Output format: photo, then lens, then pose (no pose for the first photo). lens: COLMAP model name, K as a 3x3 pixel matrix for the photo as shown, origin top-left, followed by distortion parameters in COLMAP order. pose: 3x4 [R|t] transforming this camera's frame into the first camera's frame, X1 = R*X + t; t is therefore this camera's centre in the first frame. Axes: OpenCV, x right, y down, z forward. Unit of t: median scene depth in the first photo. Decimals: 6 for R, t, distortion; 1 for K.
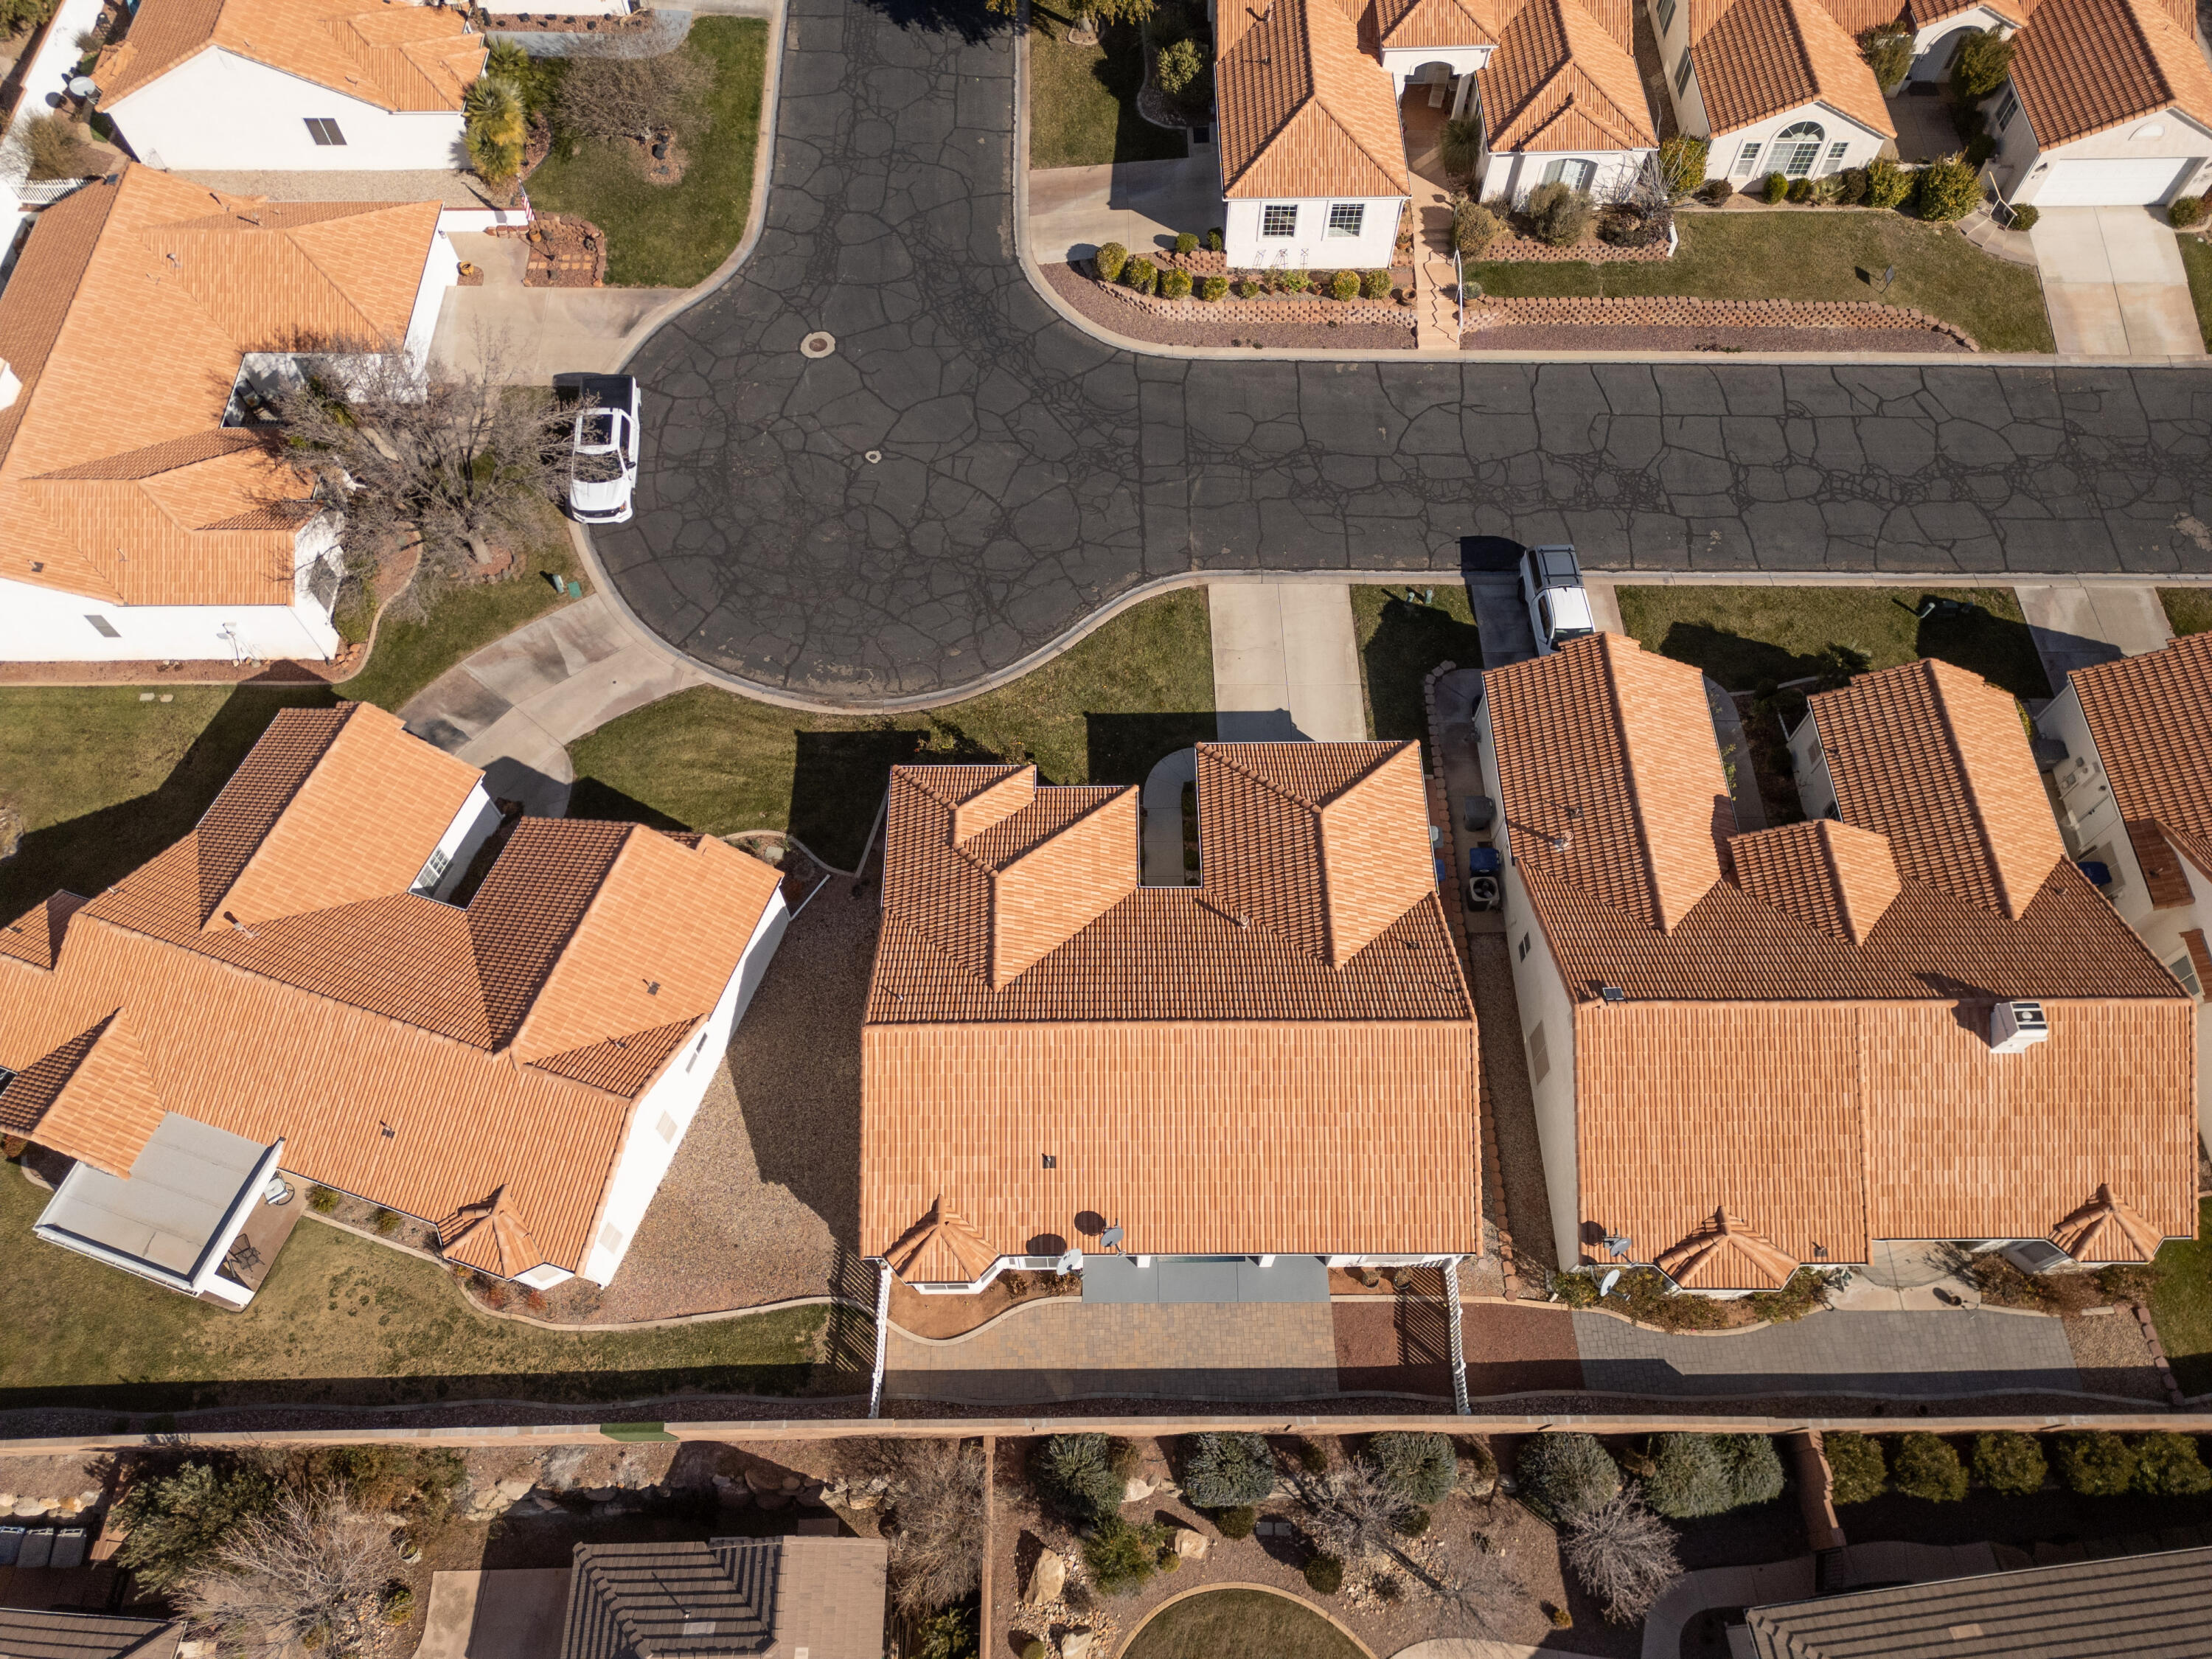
lens RADIAL K [[1541.1, 0, 1105.7], [0, 1541.1, 826.2], [0, 0, 1]] dist [0.081370, -0.075738]
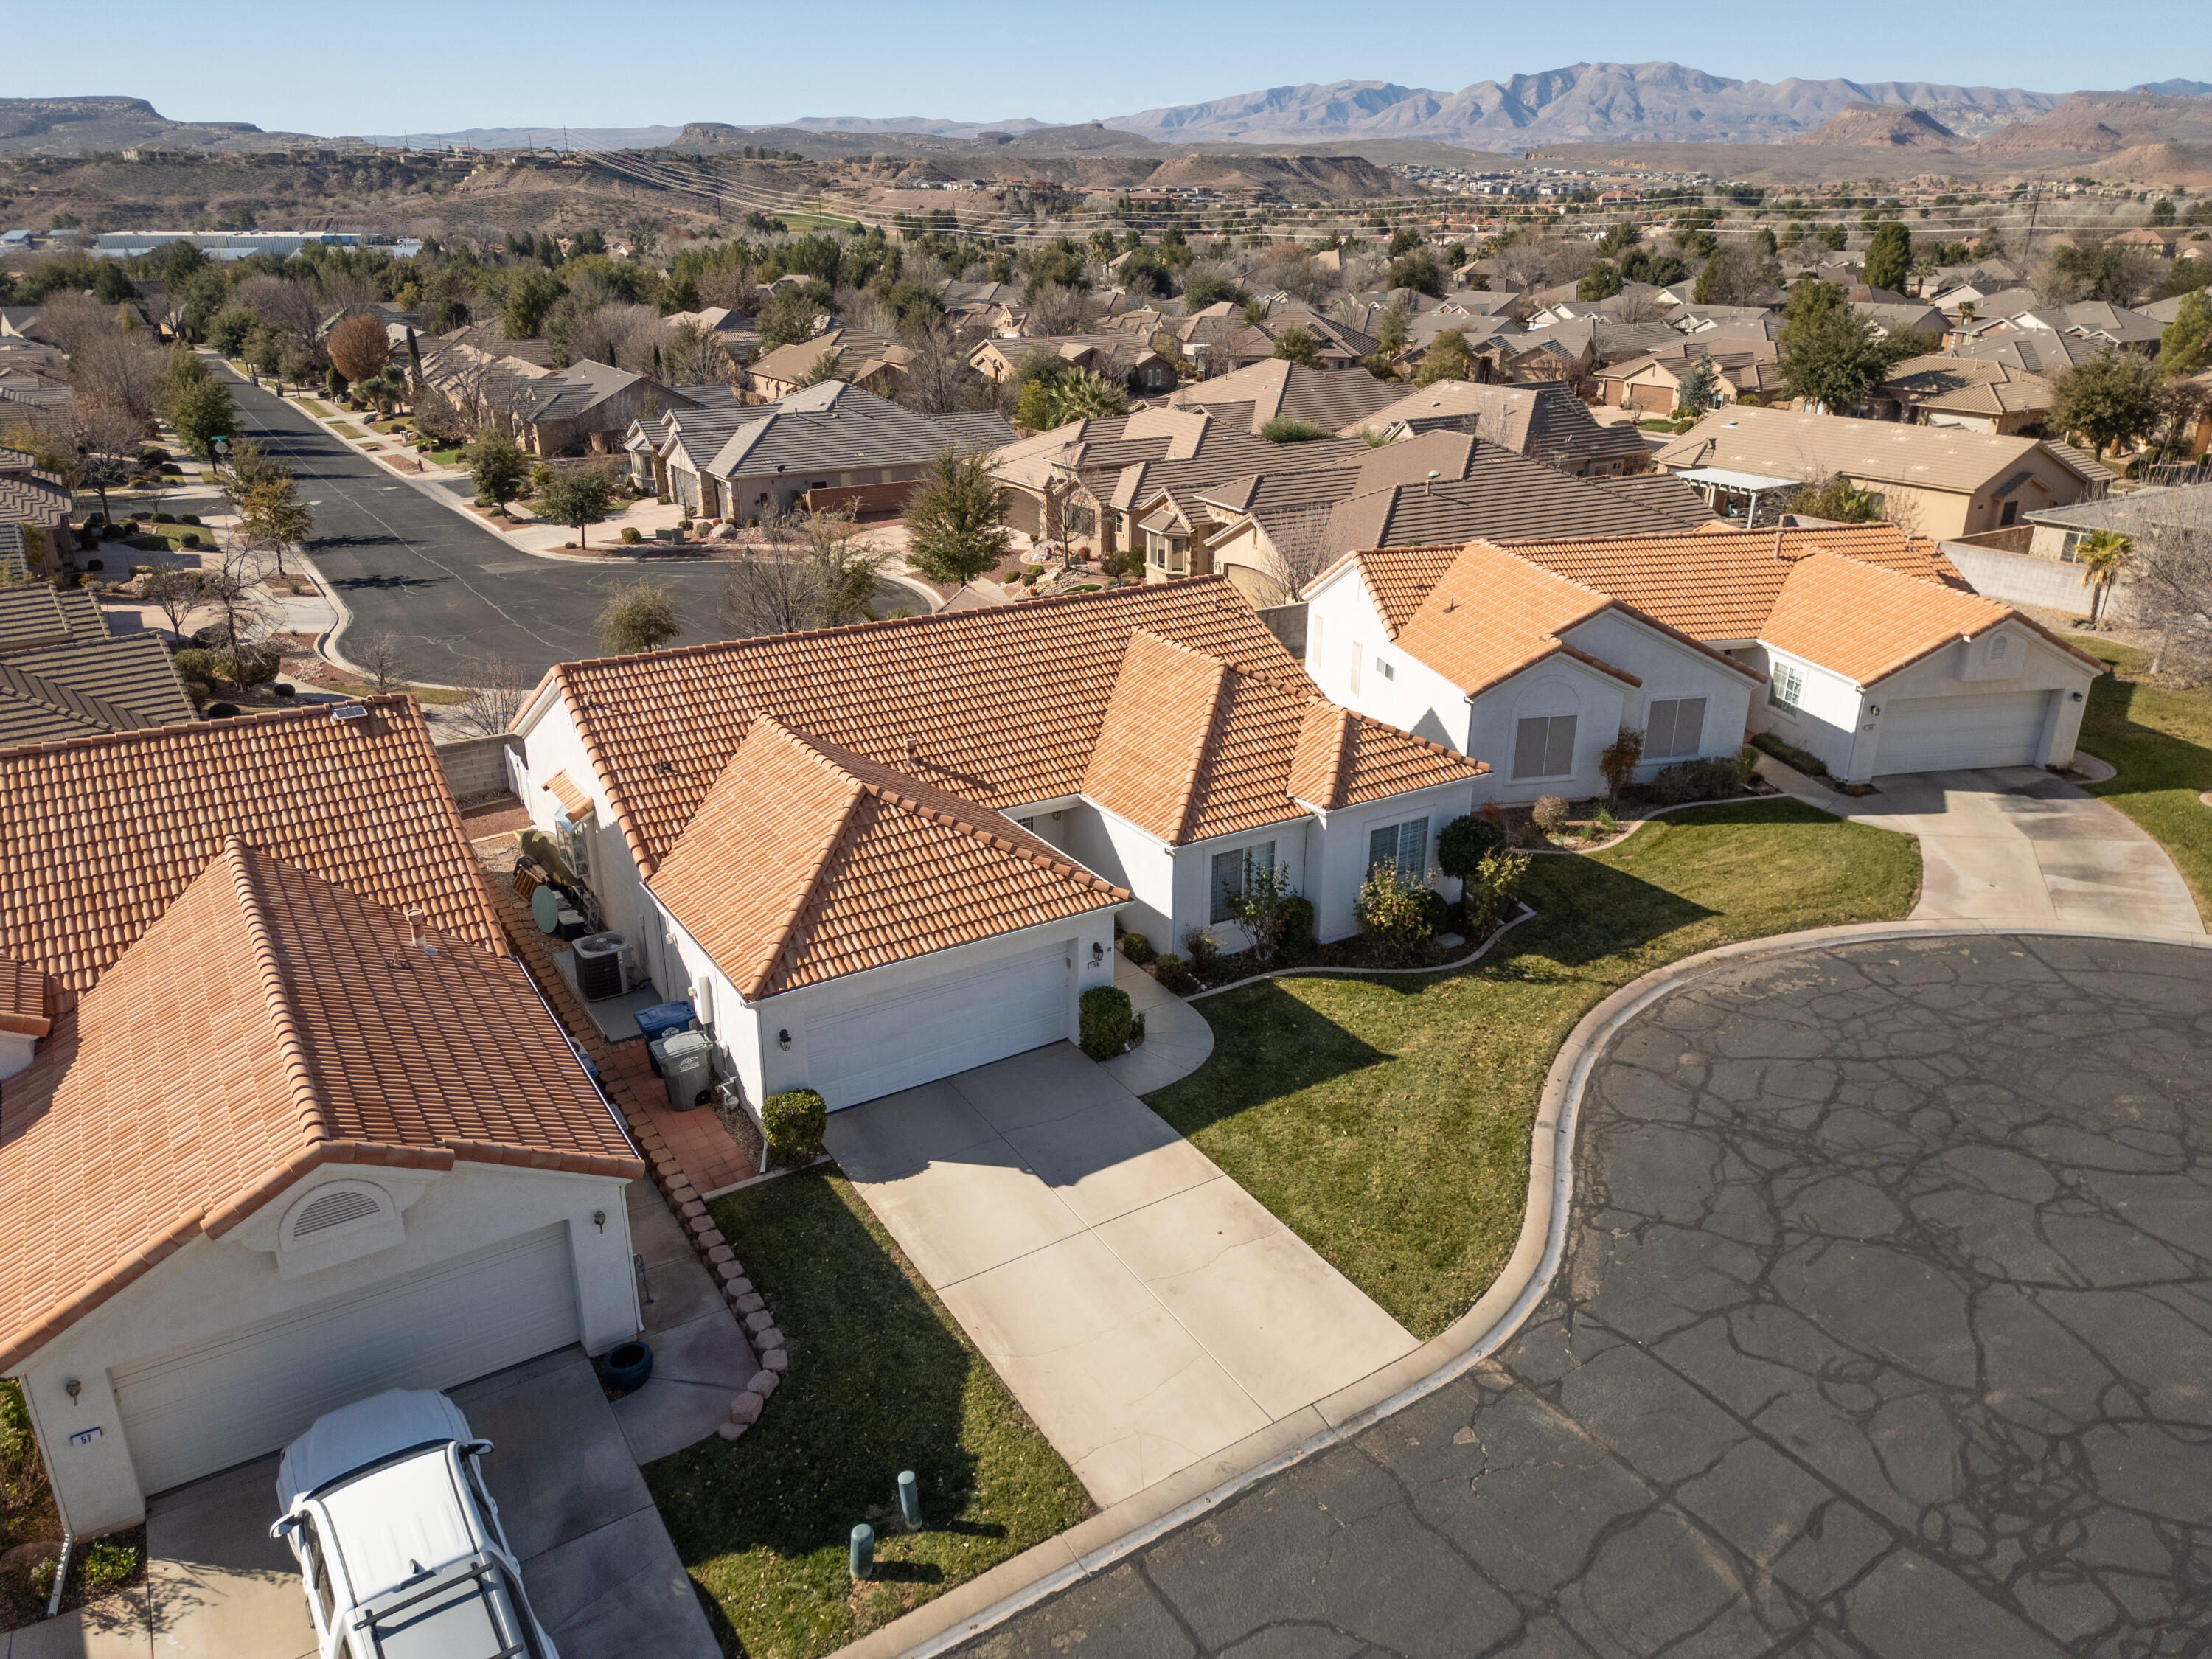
lens RADIAL K [[1541.1, 0, 1105.7], [0, 1541.1, 826.2], [0, 0, 1]] dist [0.081370, -0.075738]
pose [[-0.853900, 0.189421, -0.484742, 0.310145], [-0.458422, 0.167186, 0.872867, -0.503002], [0.246382, 0.967558, -0.055926, 0.939089]]
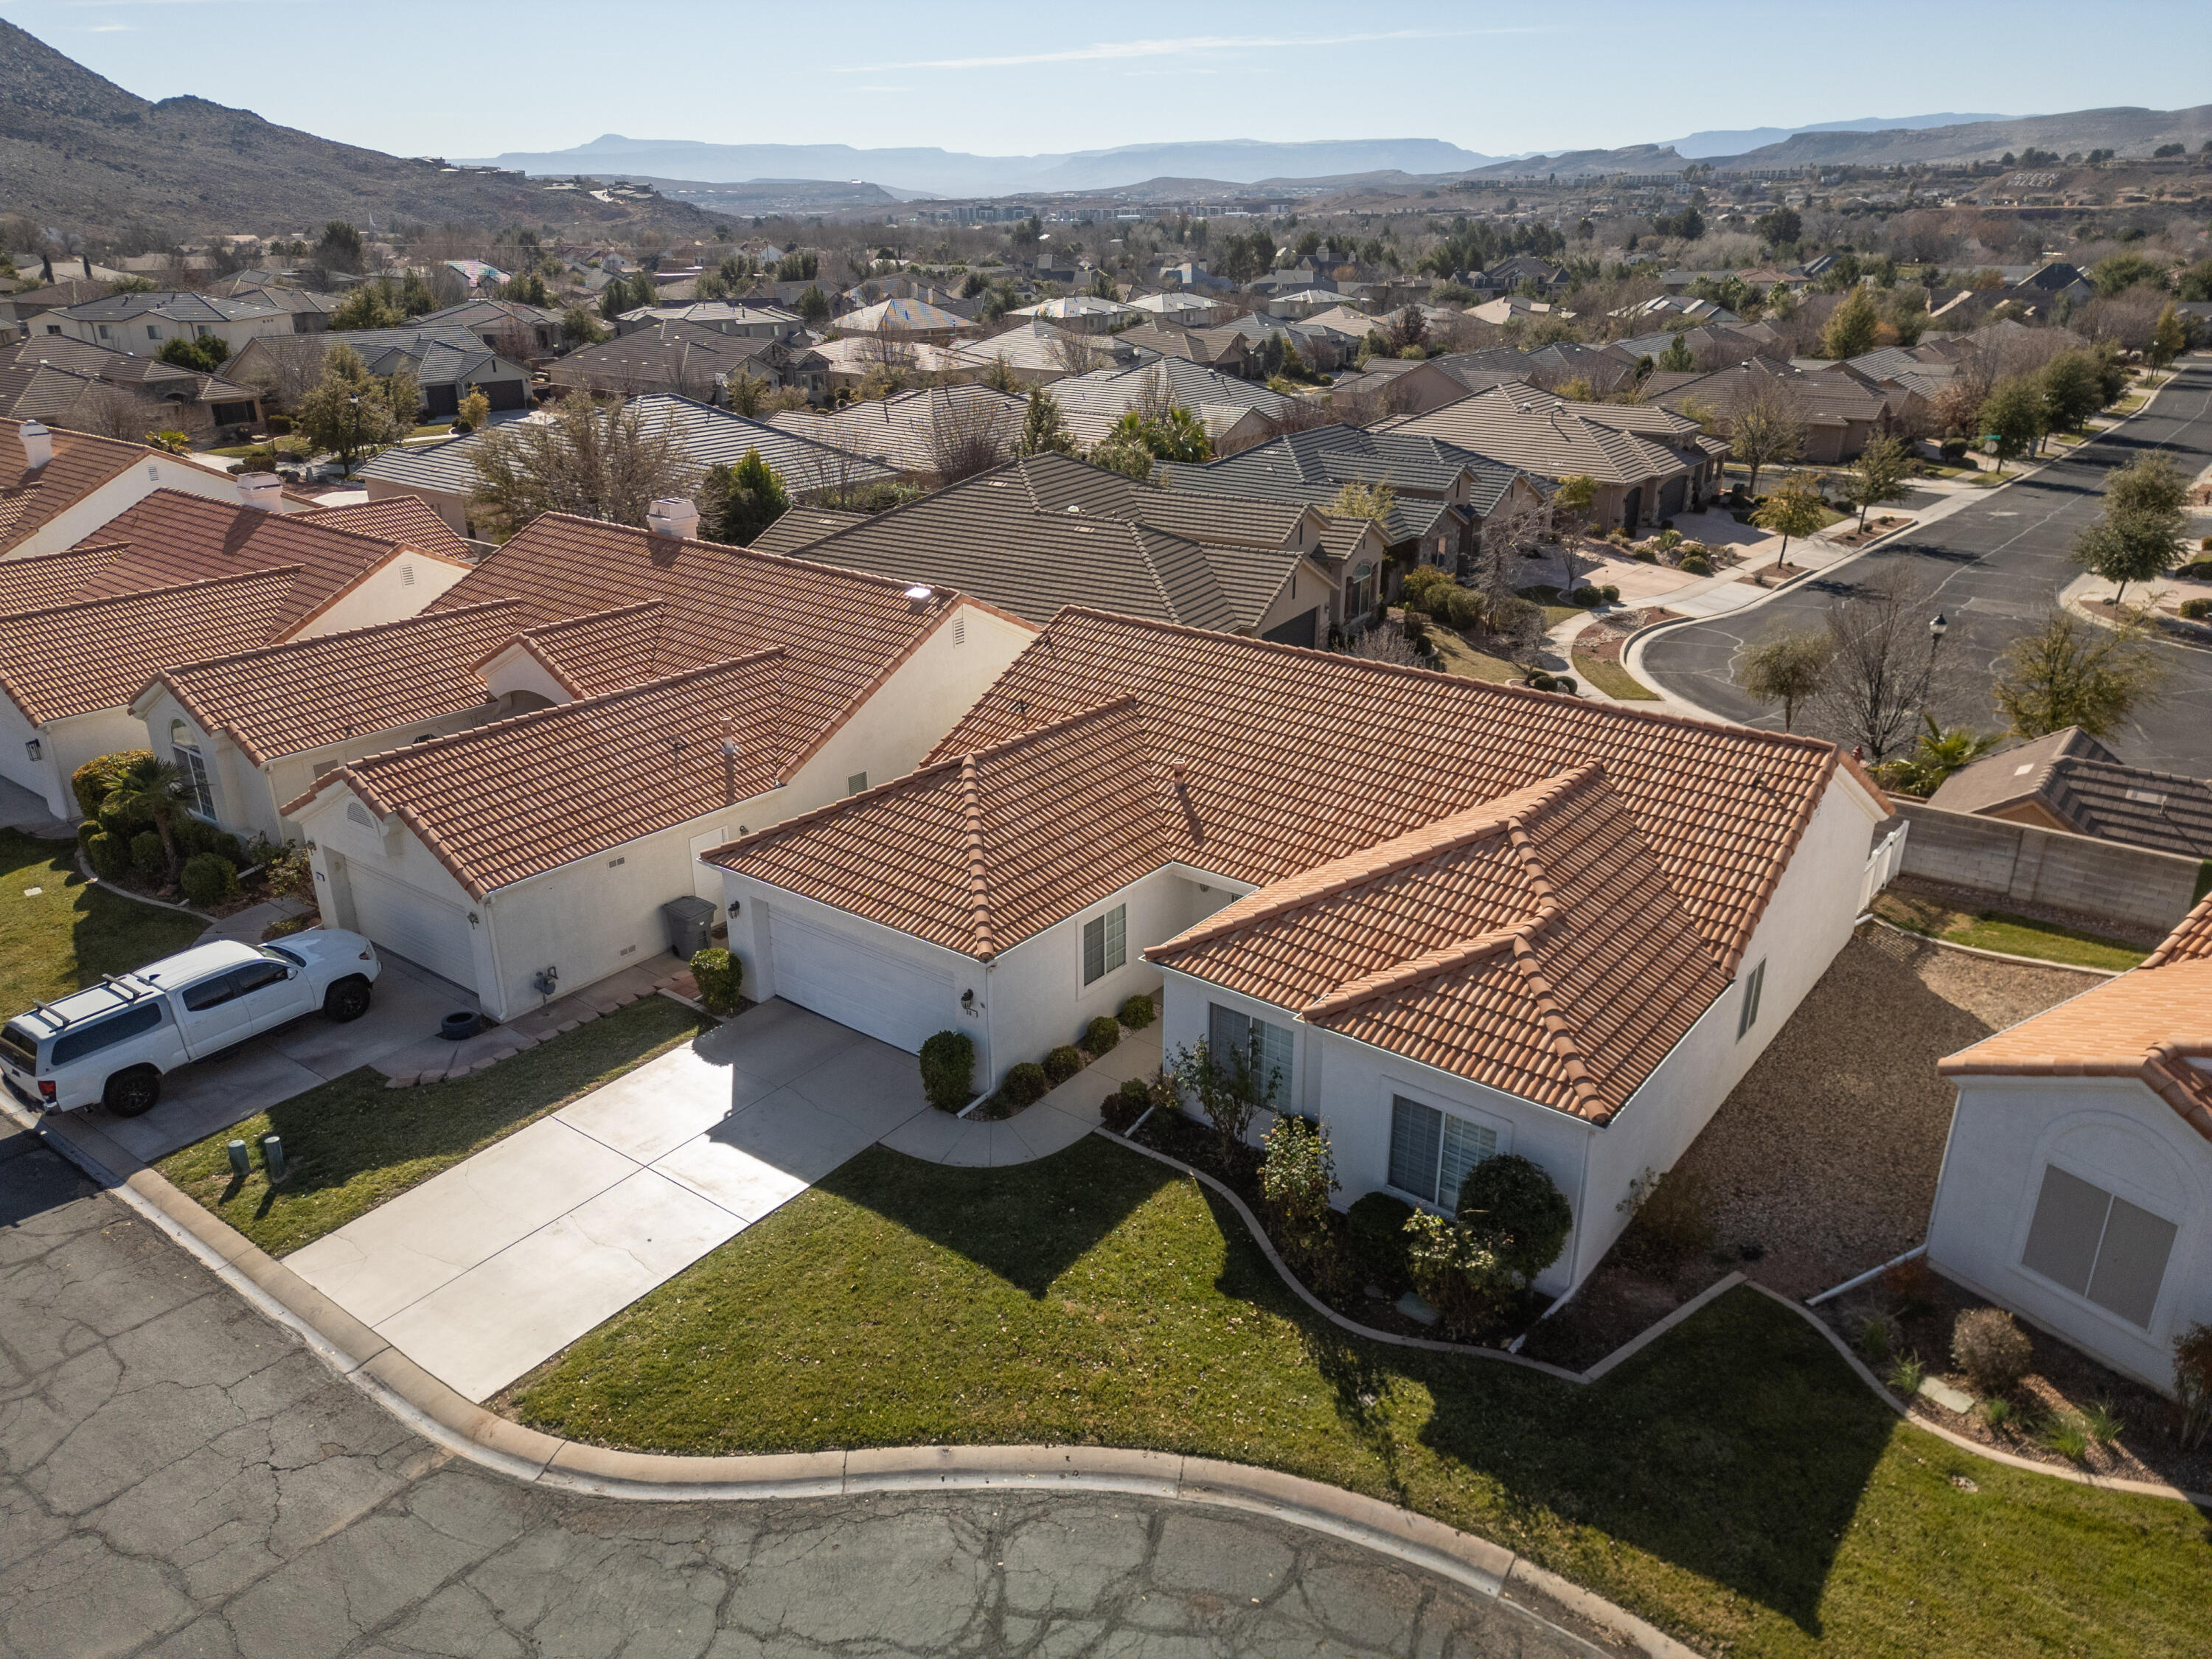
lens RADIAL K [[1541.1, 0, 1105.7], [0, 1541.1, 826.2], [0, 0, 1]] dist [0.081370, -0.075738]
pose [[-0.783629, -0.230873, 0.576736, -0.233203], [0.545781, 0.187583, 0.816661, -0.419686], [-0.296731, 0.954730, -0.020990, 0.896147]]
